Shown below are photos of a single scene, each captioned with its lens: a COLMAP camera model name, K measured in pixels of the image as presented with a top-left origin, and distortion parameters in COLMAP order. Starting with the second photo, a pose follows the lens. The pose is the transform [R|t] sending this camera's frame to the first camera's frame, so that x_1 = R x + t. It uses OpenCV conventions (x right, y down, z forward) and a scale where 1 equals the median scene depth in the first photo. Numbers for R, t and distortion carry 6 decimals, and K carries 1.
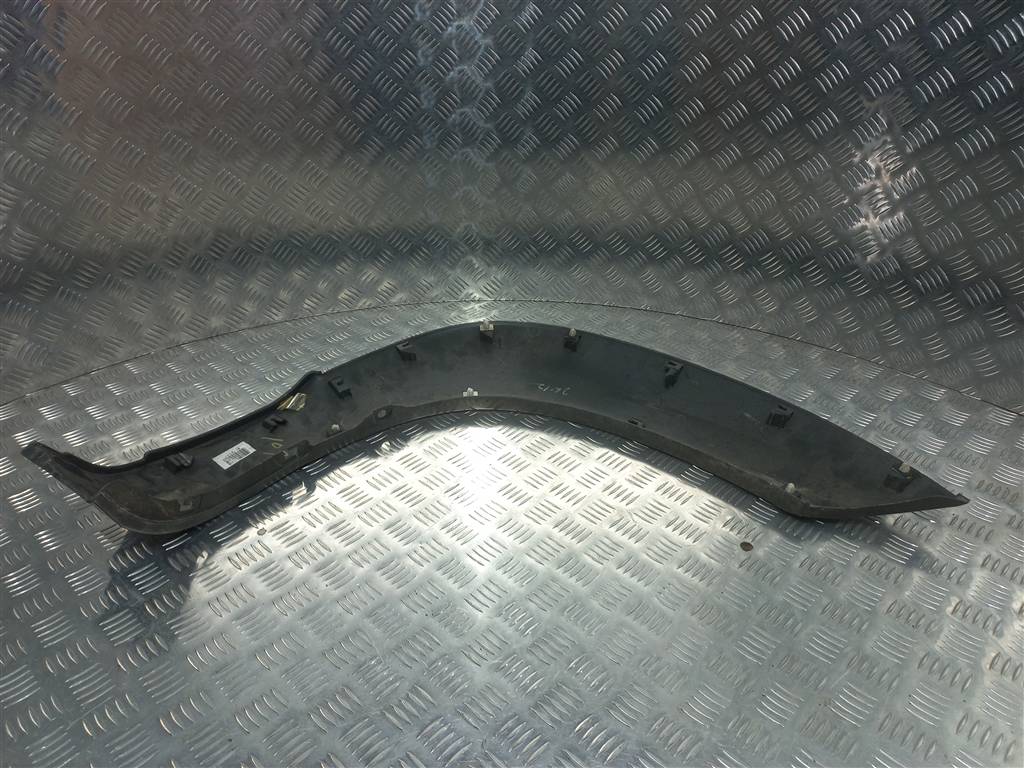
lens RADIAL K [[742.5, 0, 512.0], [0, 742.5, 384.0], [0, 0, 1]] dist [0.135219, 0.000261]
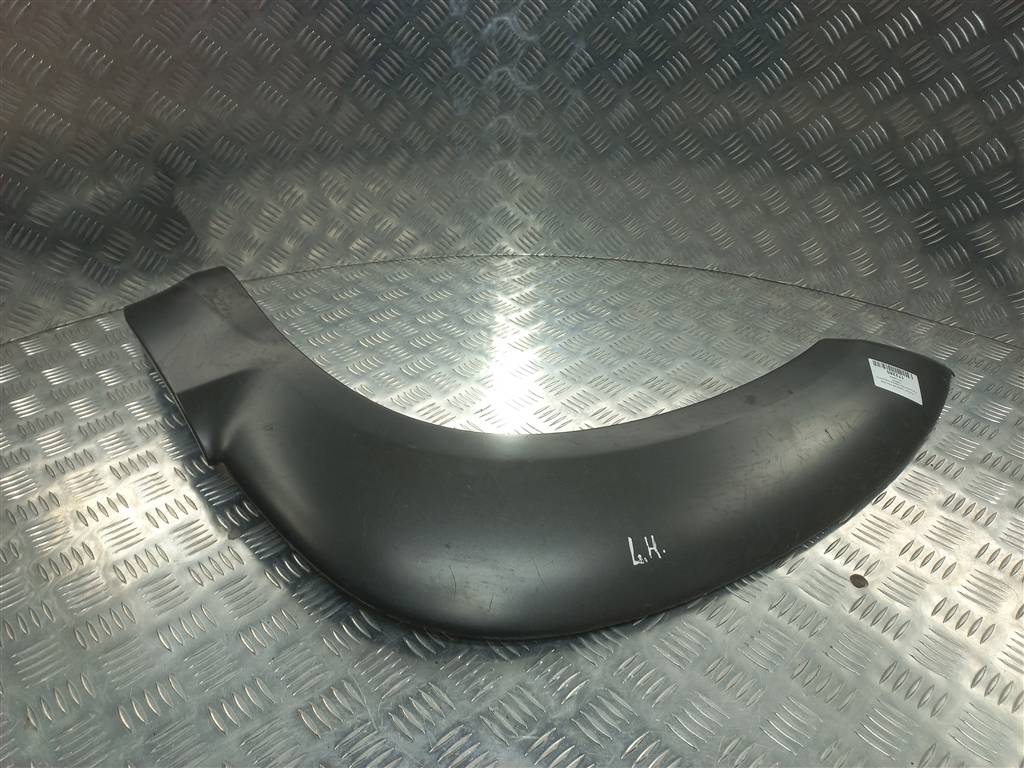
lens RADIAL K [[739.1, 0, 512.0], [0, 739.1, 384.0], [0, 0, 1]] dist [0.043656, -0.000411]
pose [[0.998828, 0.029488, -0.038378, -0.009406], [-0.027675, 0.998514, 0.046954, -0.005256], [0.039706, -0.045837, 0.998160, 0.157670]]
